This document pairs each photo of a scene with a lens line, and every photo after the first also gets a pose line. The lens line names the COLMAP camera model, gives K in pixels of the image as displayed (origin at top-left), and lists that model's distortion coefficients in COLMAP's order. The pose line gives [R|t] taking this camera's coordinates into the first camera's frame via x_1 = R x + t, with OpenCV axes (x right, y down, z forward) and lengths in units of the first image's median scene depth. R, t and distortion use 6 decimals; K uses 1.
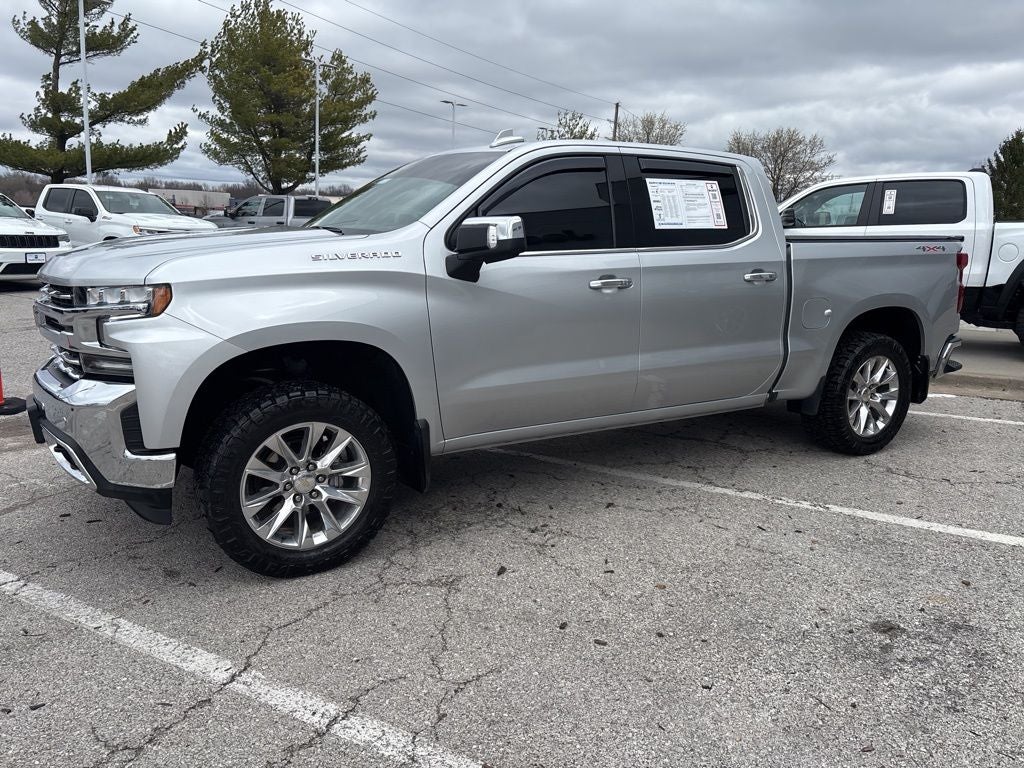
lens RADIAL K [[772.8, 0, 508.0], [0, 772.8, 378.9], [0, 0, 1]] dist [0.048135, -0.053929]
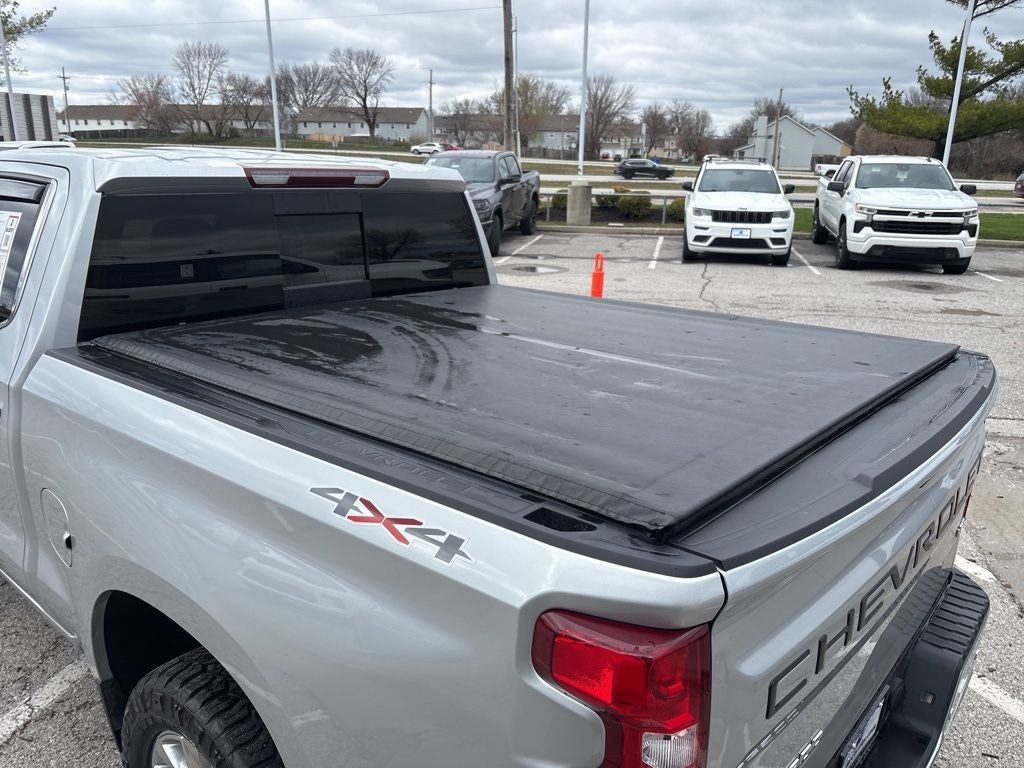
lens RADIAL K [[772.8, 0, 520.1], [0, 772.8, 379.7], [0, 0, 1]] dist [0.048135, -0.053929]
pose [[0.316727, 0.239105, -0.917885, 0.966827], [-0.189467, 0.964152, 0.185779, -0.328581], [0.929401, 0.115068, 0.350676, 1.219192]]
